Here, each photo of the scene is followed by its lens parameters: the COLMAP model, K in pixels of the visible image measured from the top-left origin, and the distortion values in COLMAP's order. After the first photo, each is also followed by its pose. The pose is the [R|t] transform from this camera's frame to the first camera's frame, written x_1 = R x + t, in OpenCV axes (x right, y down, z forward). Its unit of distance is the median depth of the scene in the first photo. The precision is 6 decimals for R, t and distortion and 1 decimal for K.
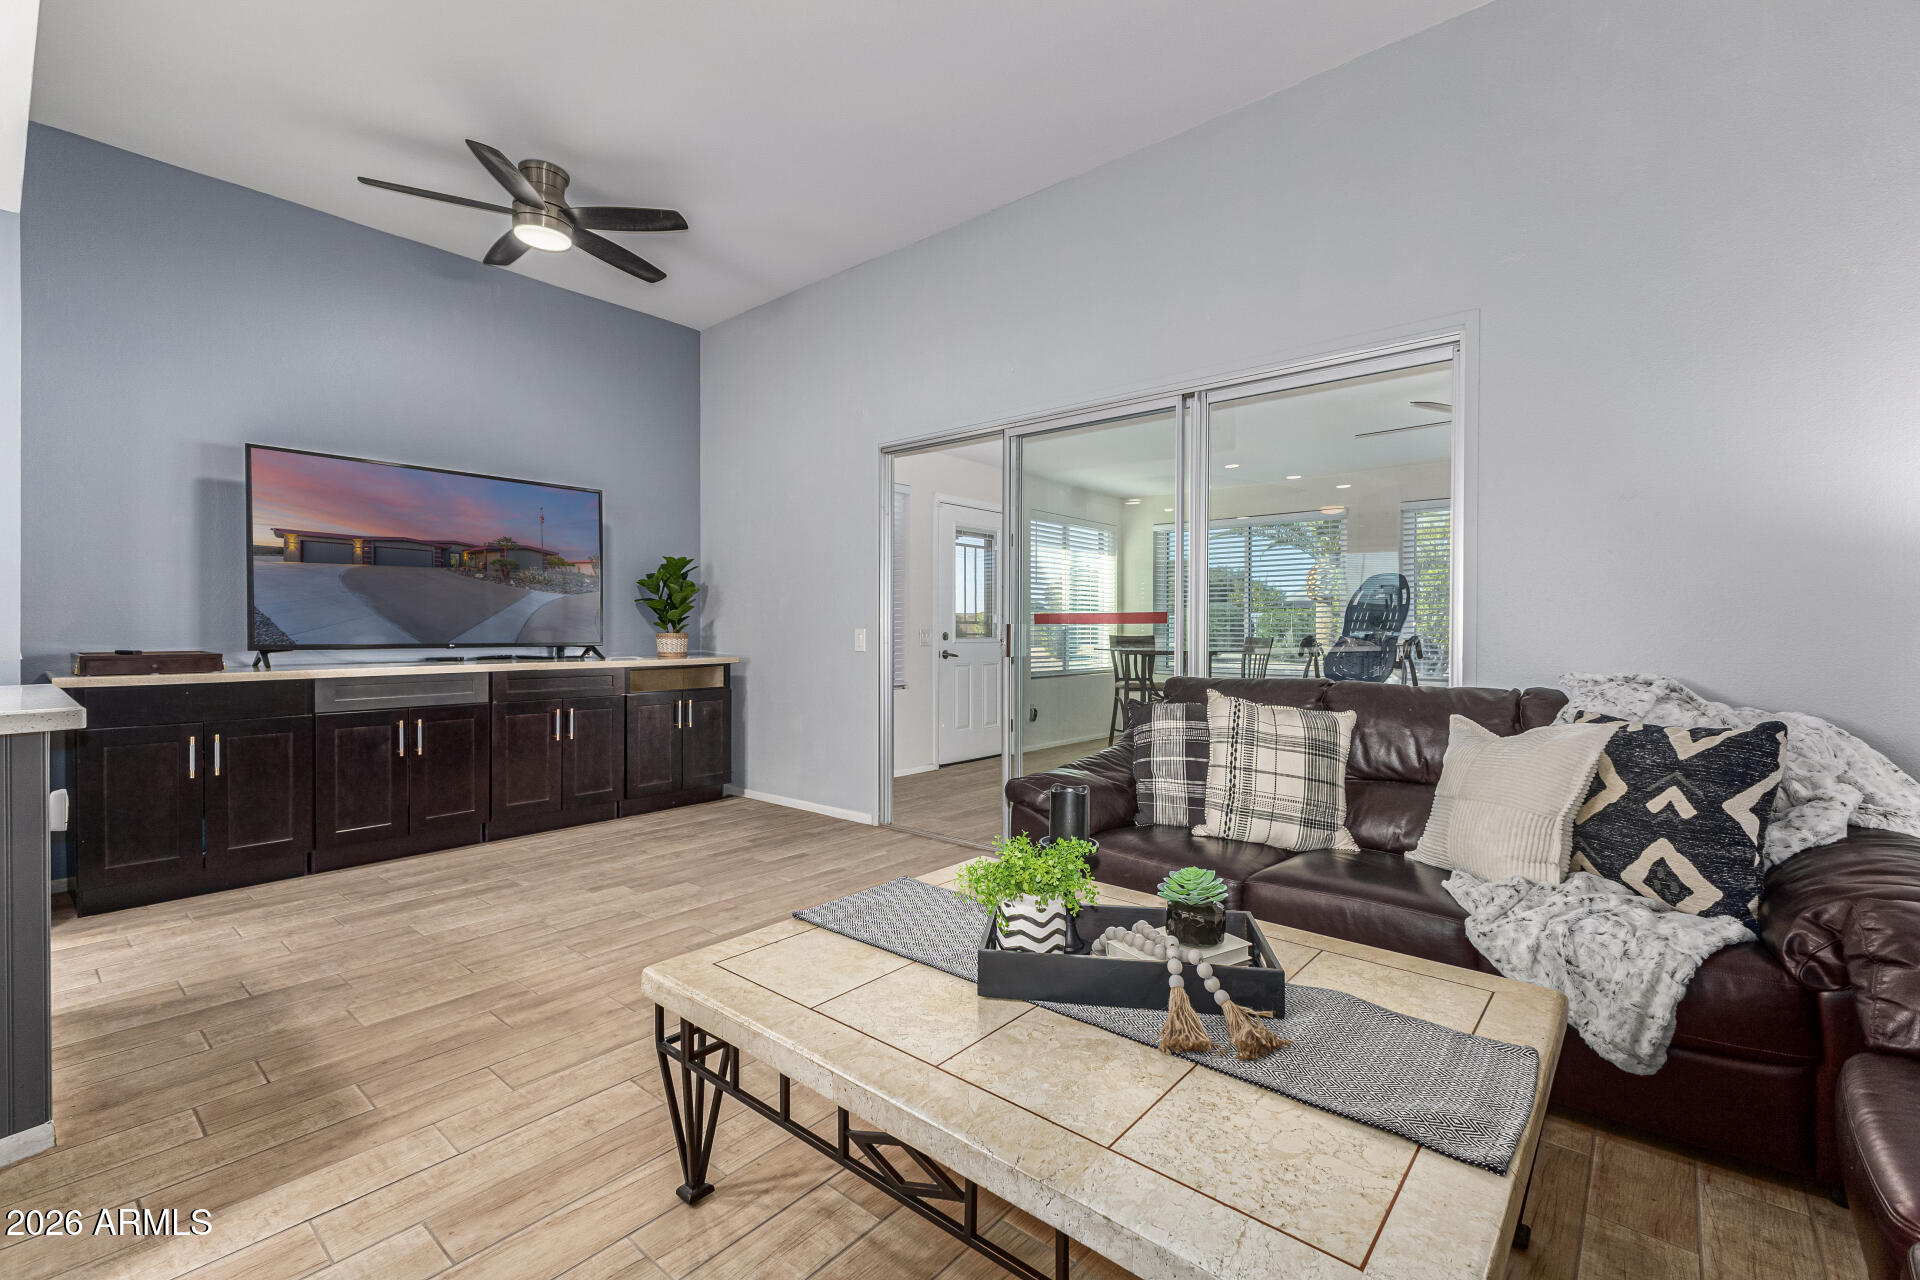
lens RADIAL K [[829.8, 0, 961.9], [0, 829.8, 636.2], [0, 0, 1]] dist [0.010950, -0.003381]
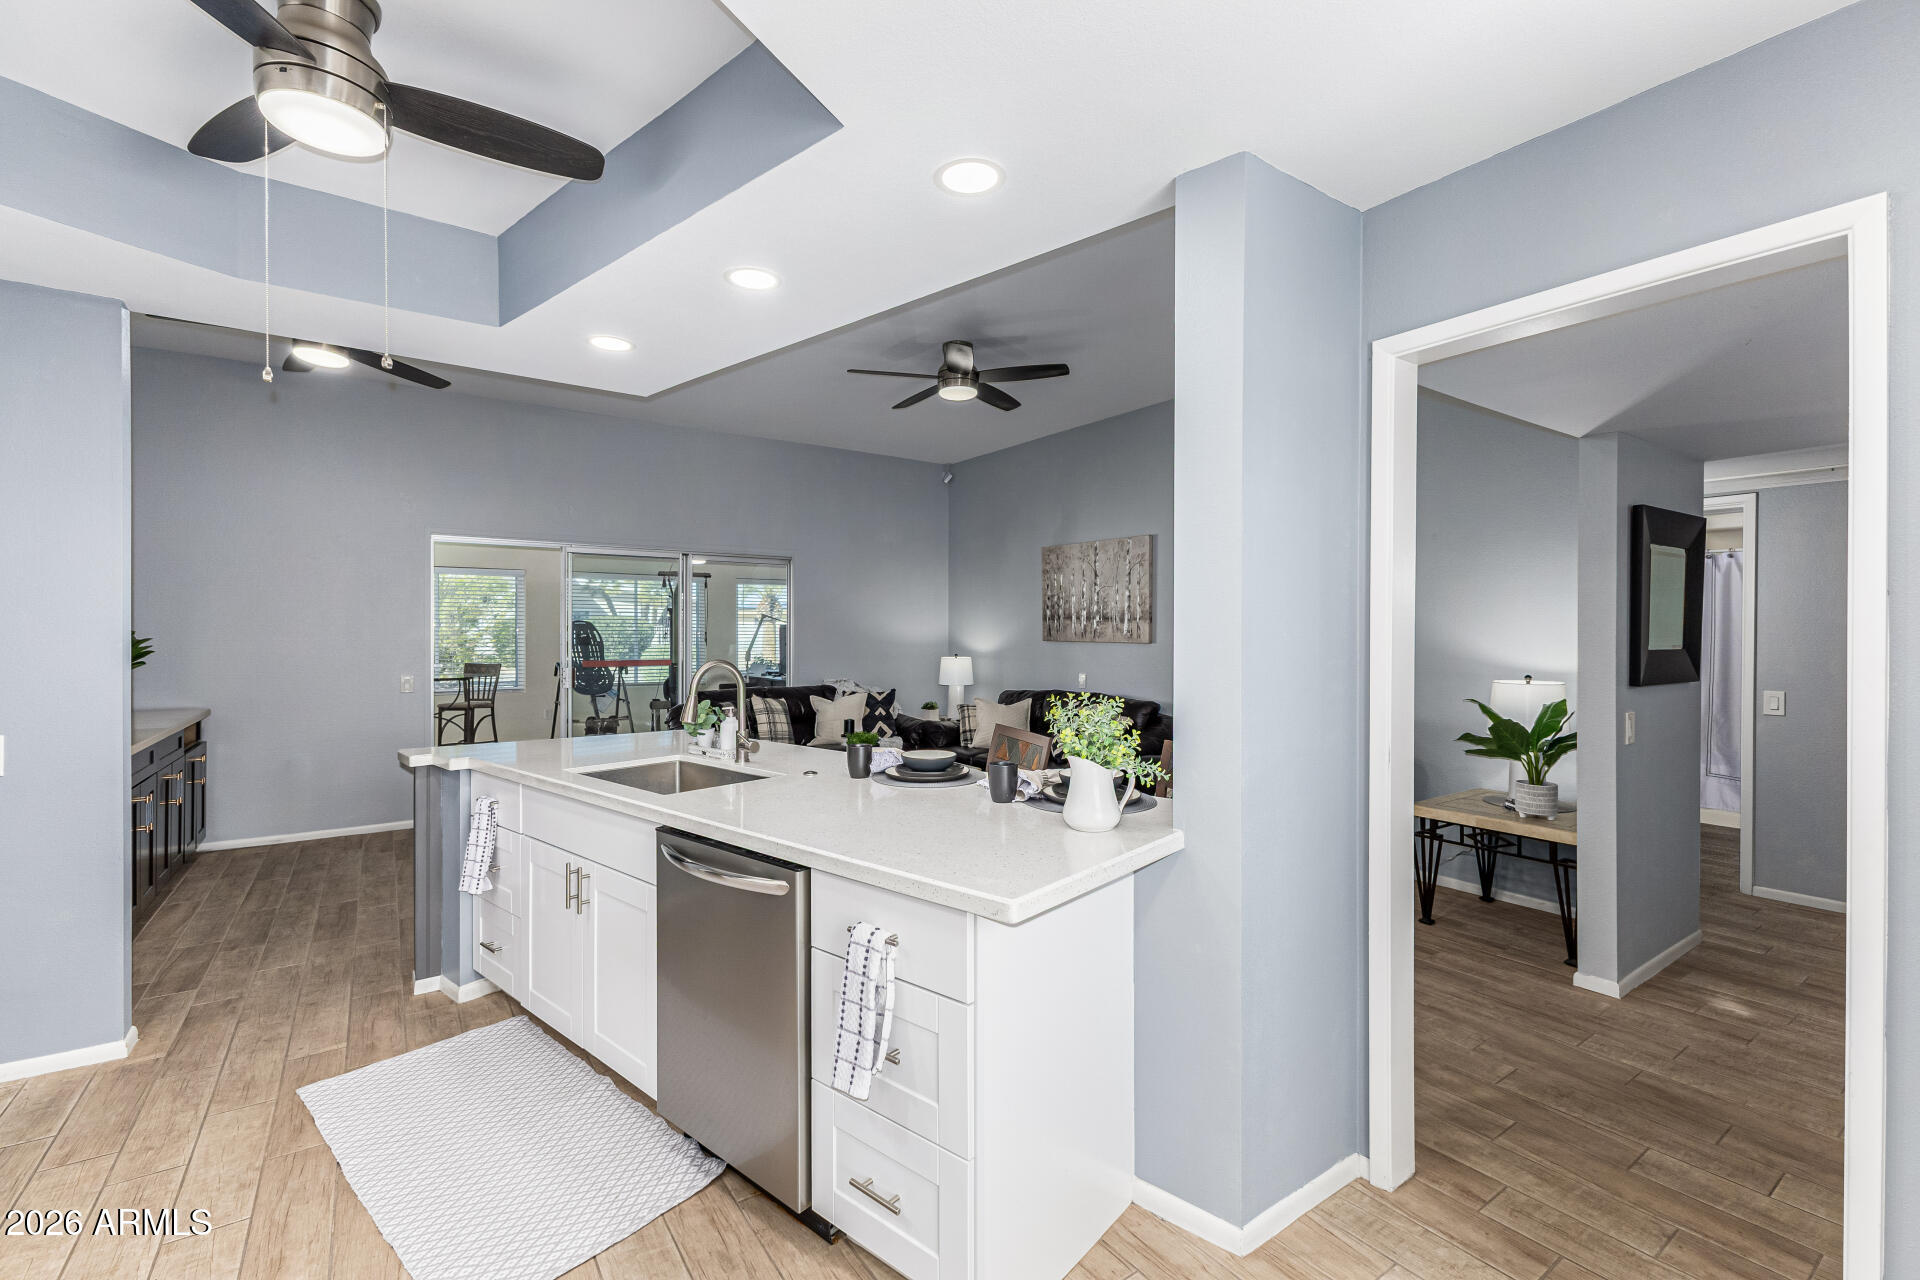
lens RADIAL K [[829.8, 0, 957.4], [0, 829.8, 633.3], [0, 0, 1]] dist [0.010950, -0.003381]
pose [[0.259913, -0.003797, 0.965625, -2.000974], [0.005909, 0.999980, 0.002342, -0.124163], [-0.965614, 0.005097, 0.259930, -0.247237]]
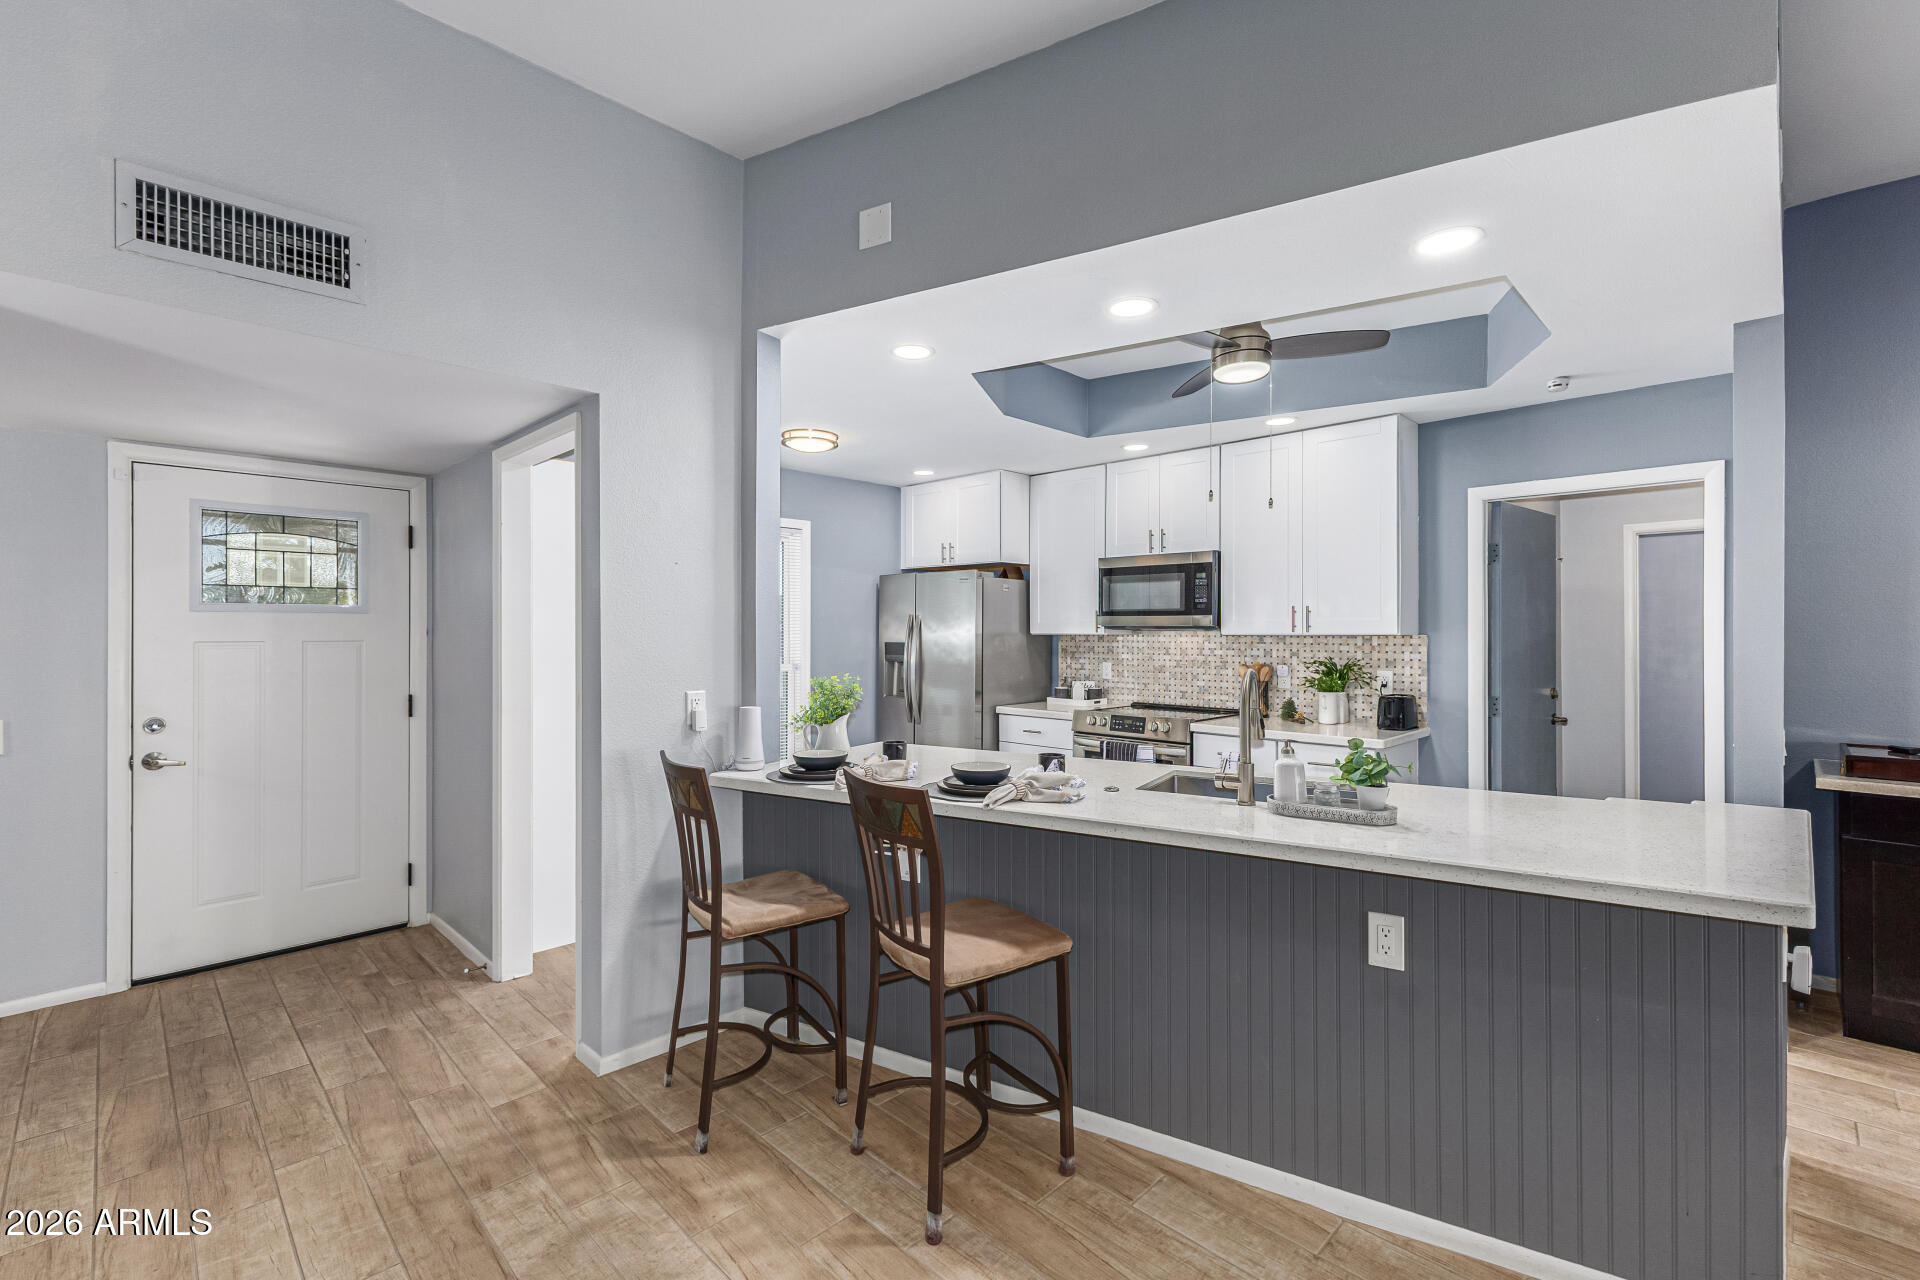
lens RADIAL K [[829.8, 0, 967.3], [0, 829.8, 630.2], [0, 0, 1]] dist [0.010950, -0.003381]
pose [[-0.072699, -0.006265, -0.997334, -0.059742], [-0.006886, 0.999960, -0.005779, -0.123773], [0.997330, 0.006447, -0.072739, 0.105730]]
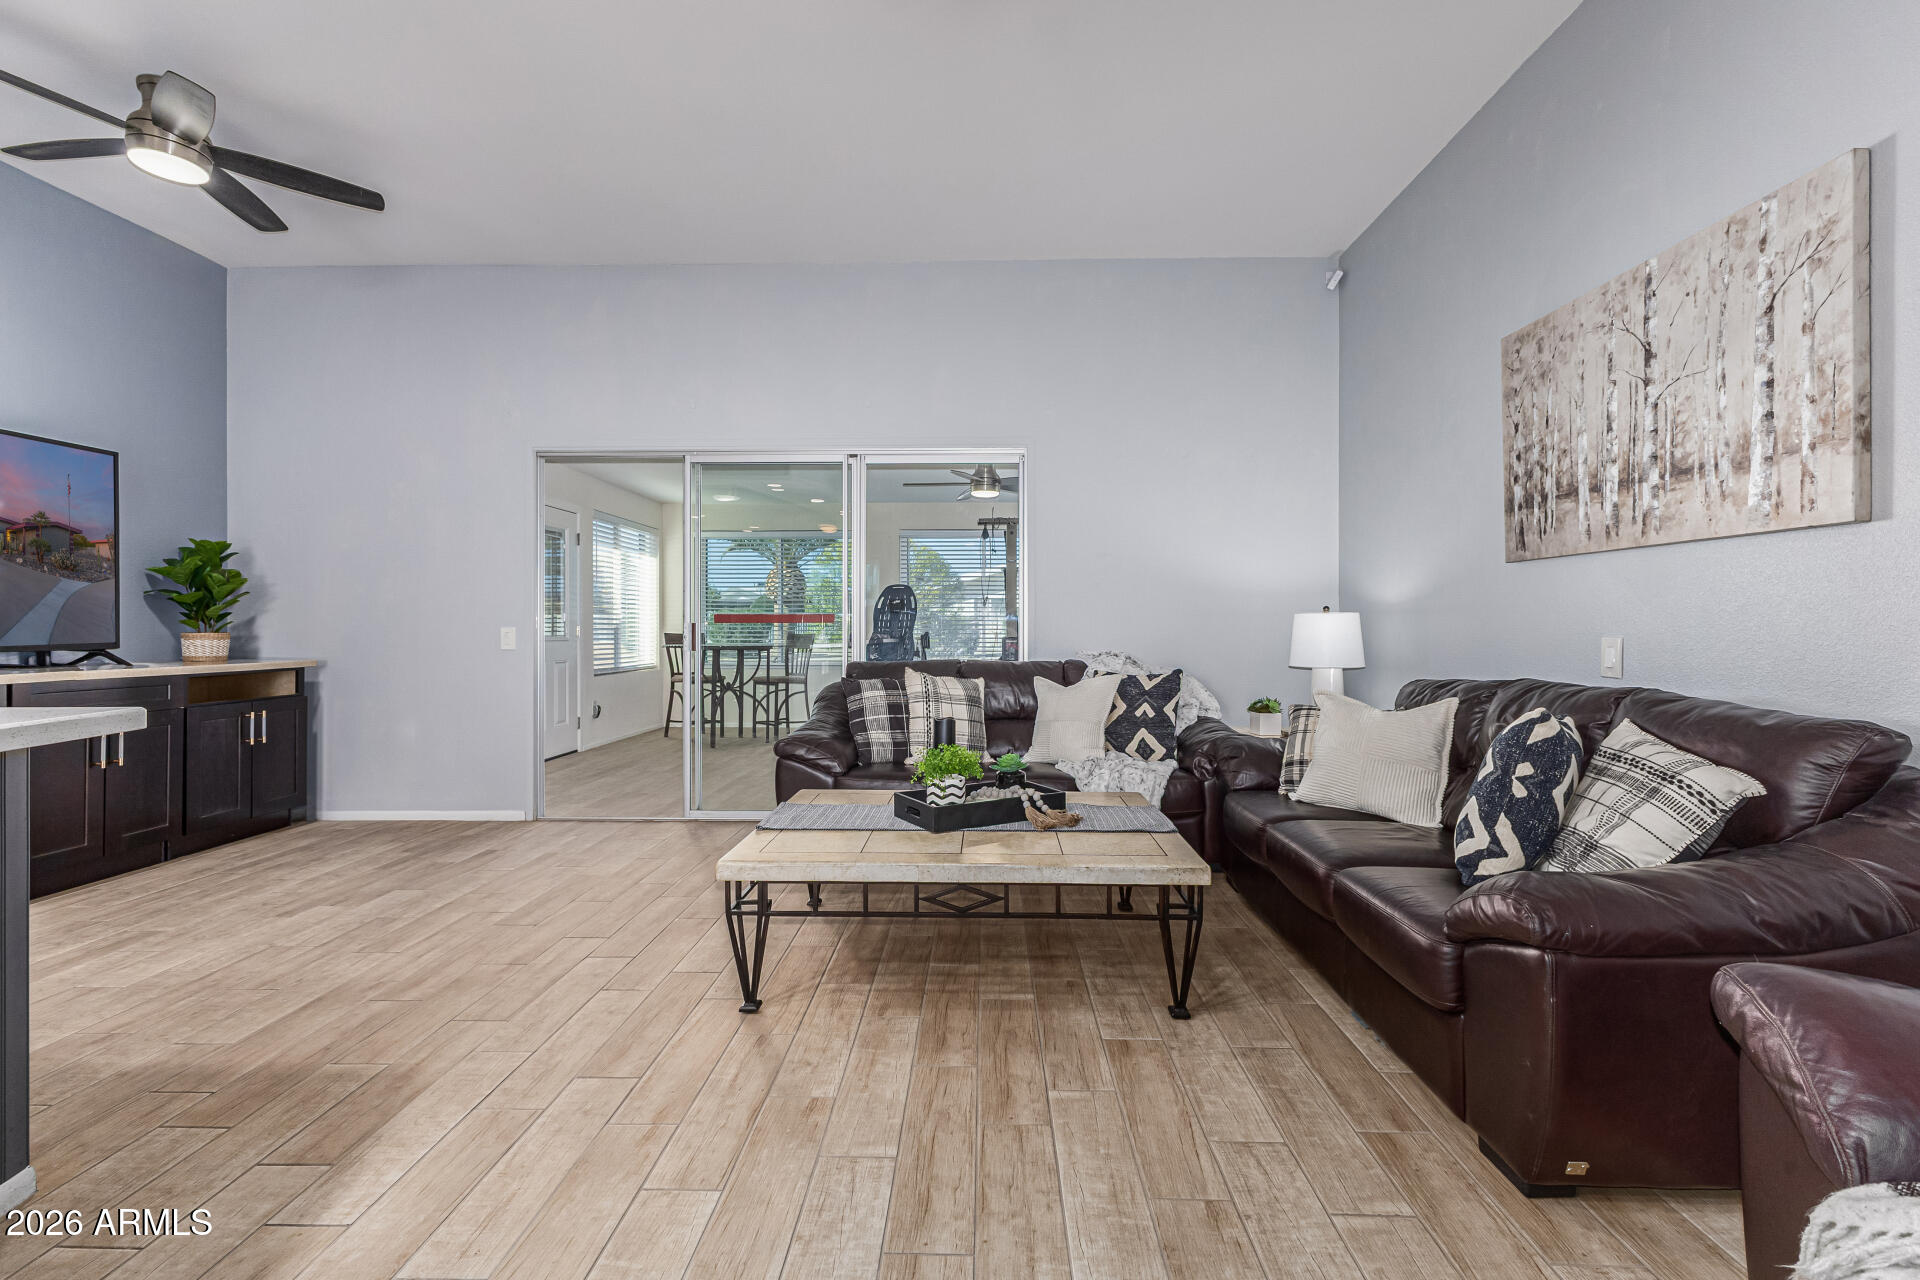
lens RADIAL K [[829.8, 0, 963.1], [0, 829.8, 632.1], [0, 0, 1]] dist [0.010950, -0.003381]
pose [[0.781124, -0.005059, 0.624356, -0.572214], [0.006854, 0.999976, -0.000472, 0.001546], [-0.624339, 0.004648, 0.781140, -0.238509]]
